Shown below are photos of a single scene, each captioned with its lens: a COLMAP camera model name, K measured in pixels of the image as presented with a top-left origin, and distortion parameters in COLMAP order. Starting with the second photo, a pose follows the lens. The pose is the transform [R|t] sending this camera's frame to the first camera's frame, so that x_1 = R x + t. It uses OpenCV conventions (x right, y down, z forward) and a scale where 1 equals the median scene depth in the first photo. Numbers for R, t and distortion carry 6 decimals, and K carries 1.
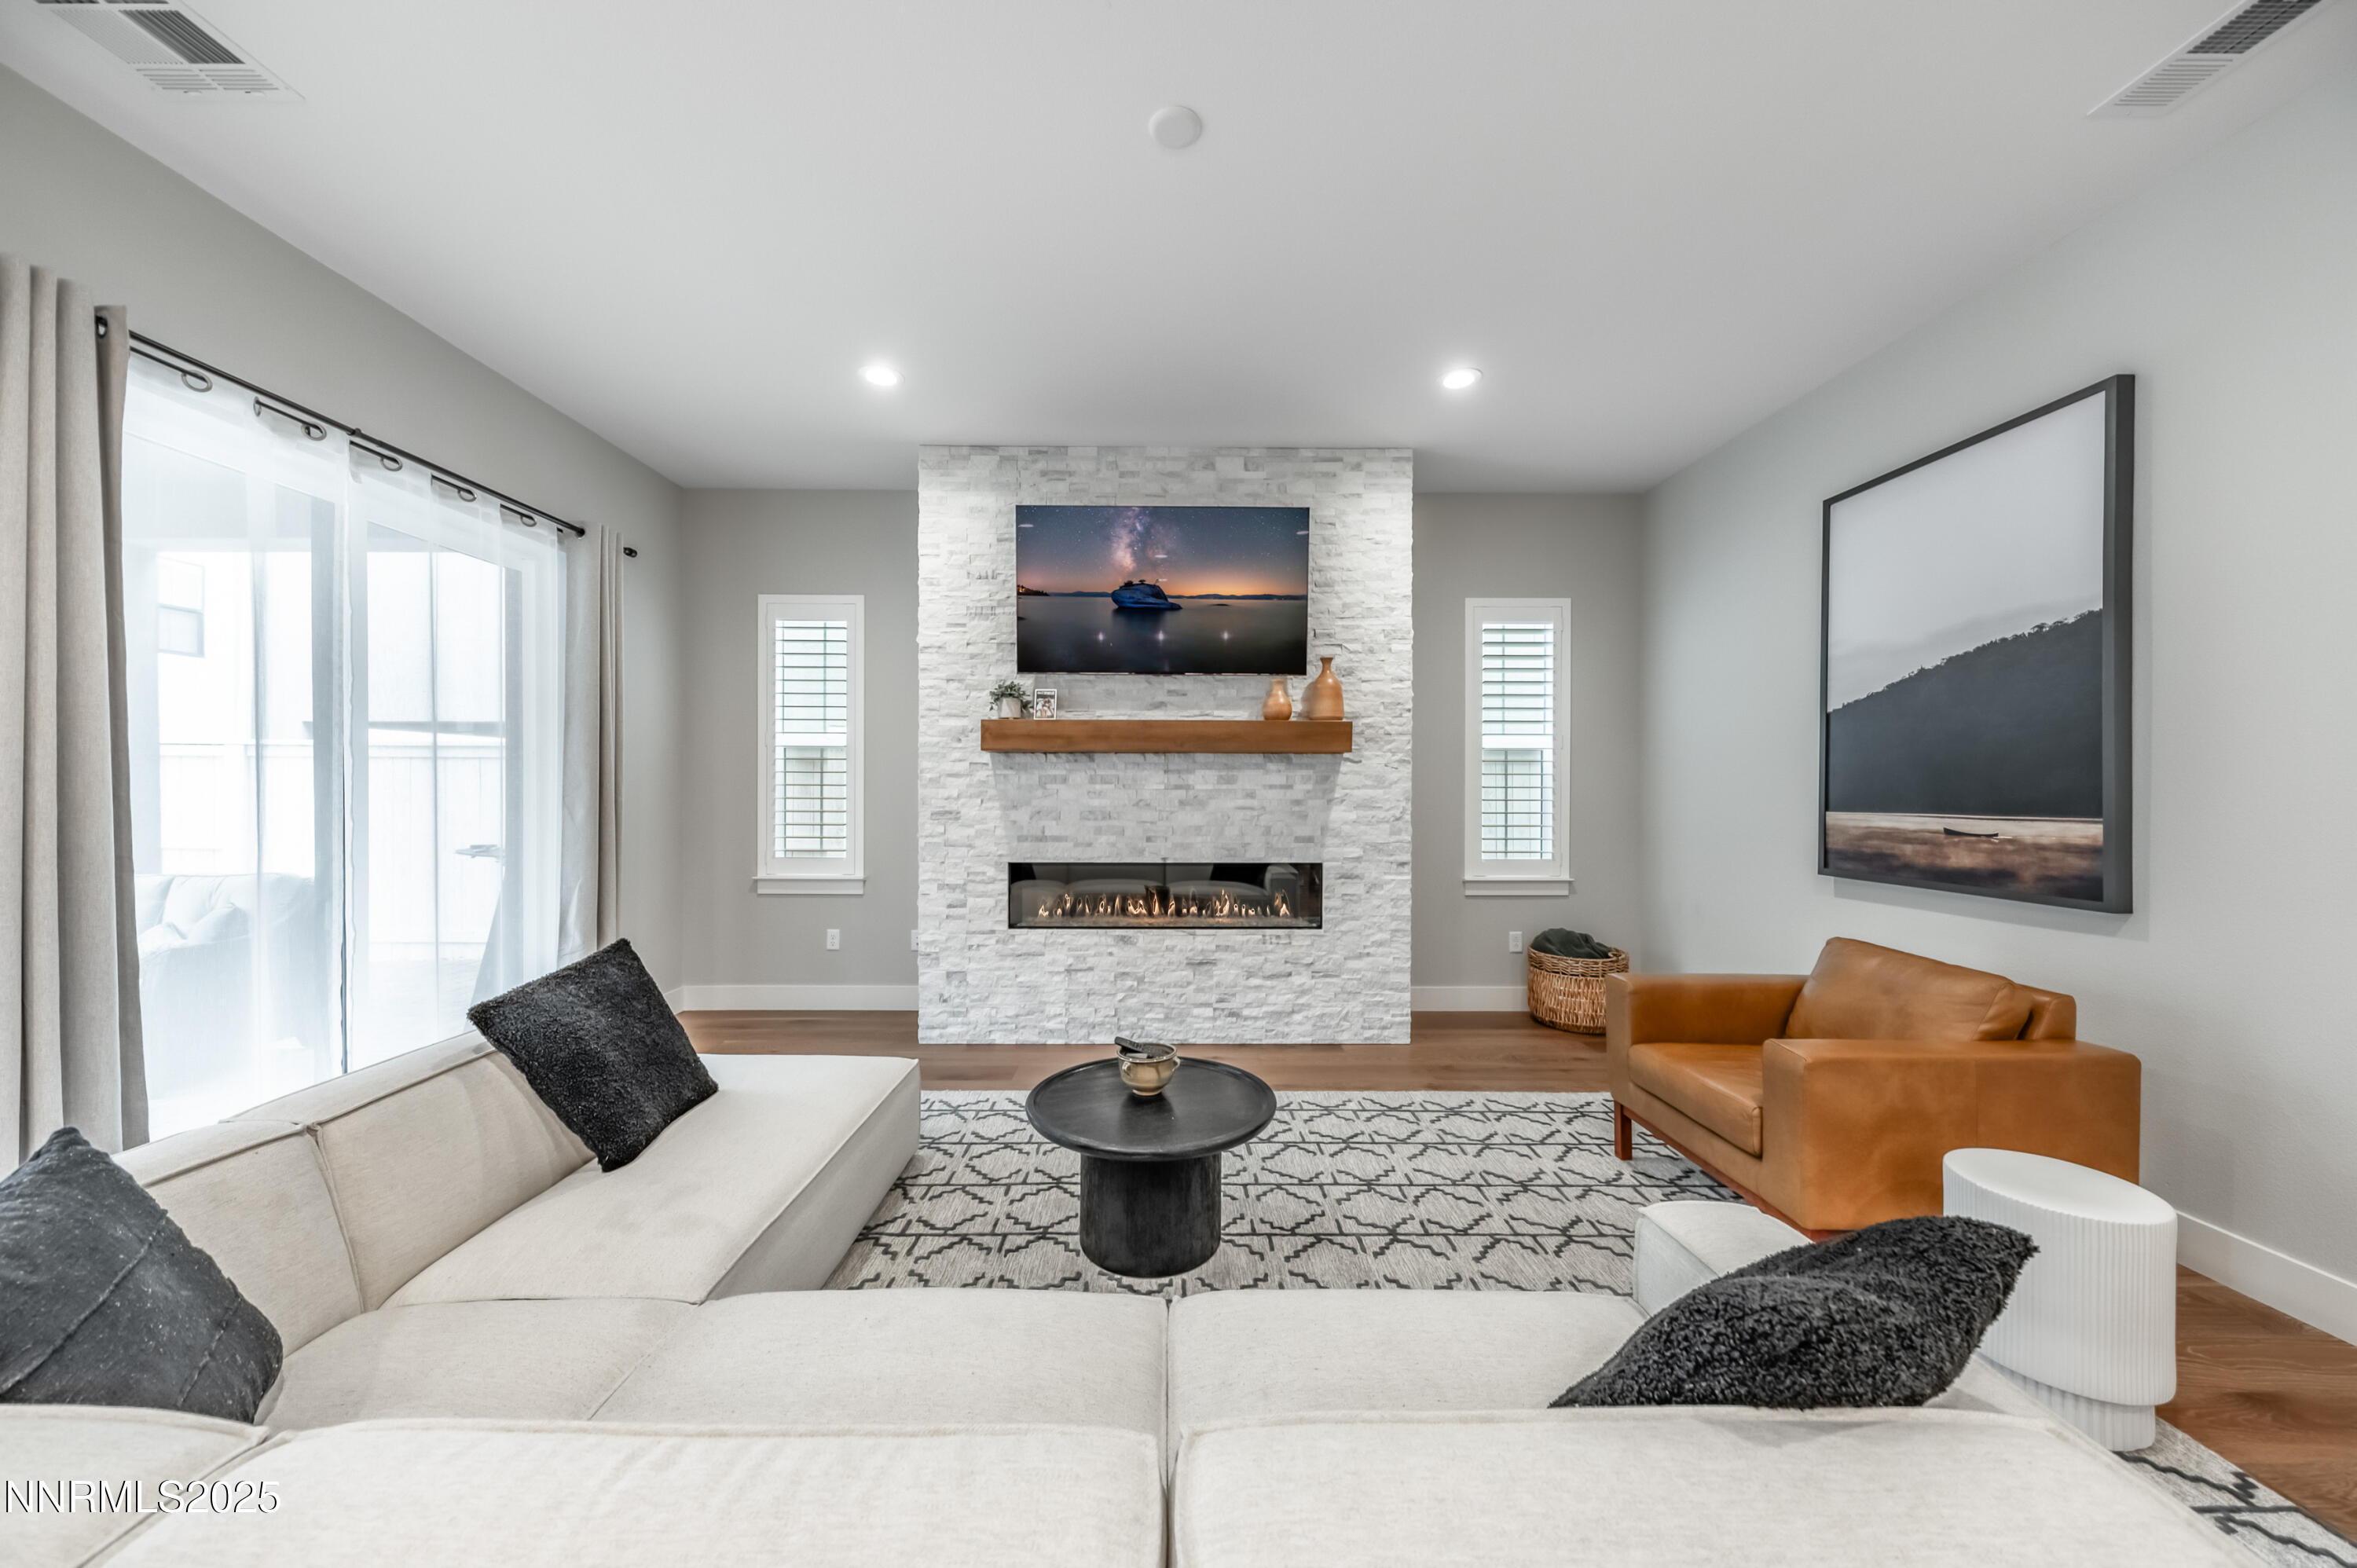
lens RADIAL K [[825.6, 0, 1163.5], [0, 825.6, 790.9], [0, 0, 1]] dist [0.002791, -0.000247]
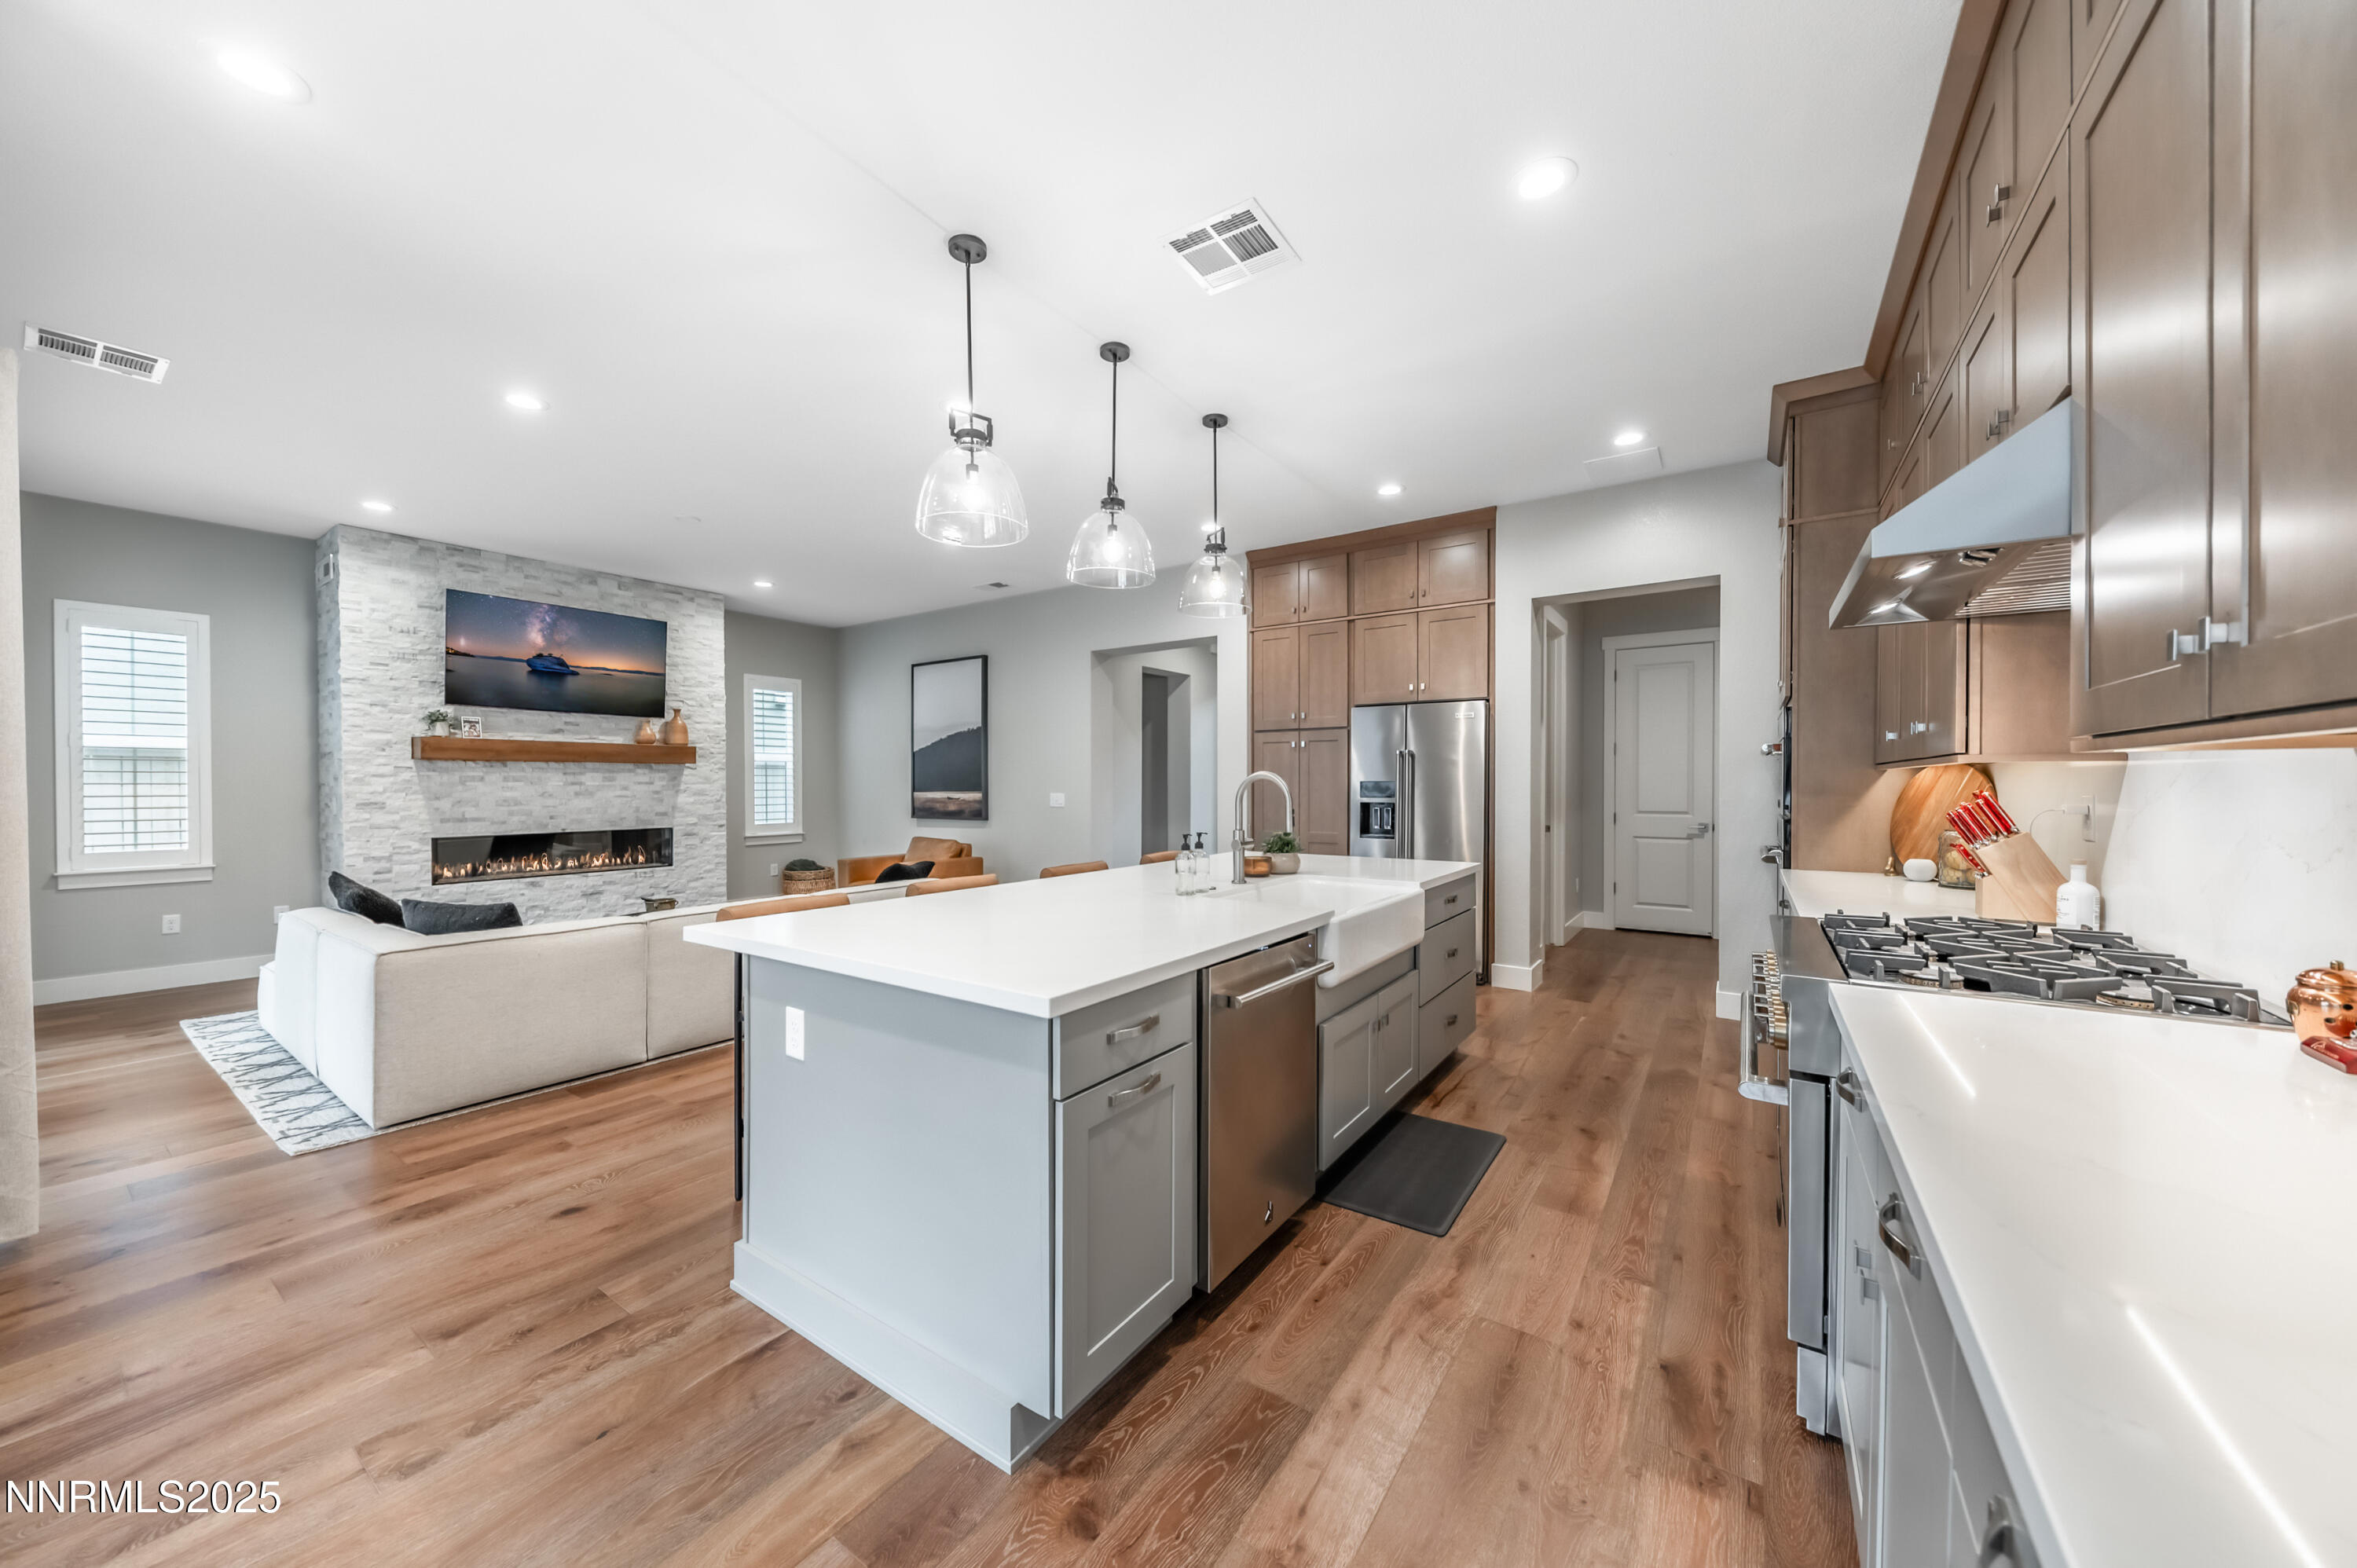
lens RADIAL K [[825.6, 0, 1177.5], [0, 825.6, 786.5], [0, 0, 1]] dist [0.002791, -0.000247]
pose [[0.571474, -0.007802, 0.820583, -0.618220], [0.009742, 0.999949, 0.002723, 0.007831], [-0.820563, 0.006438, 0.571521, -0.844982]]
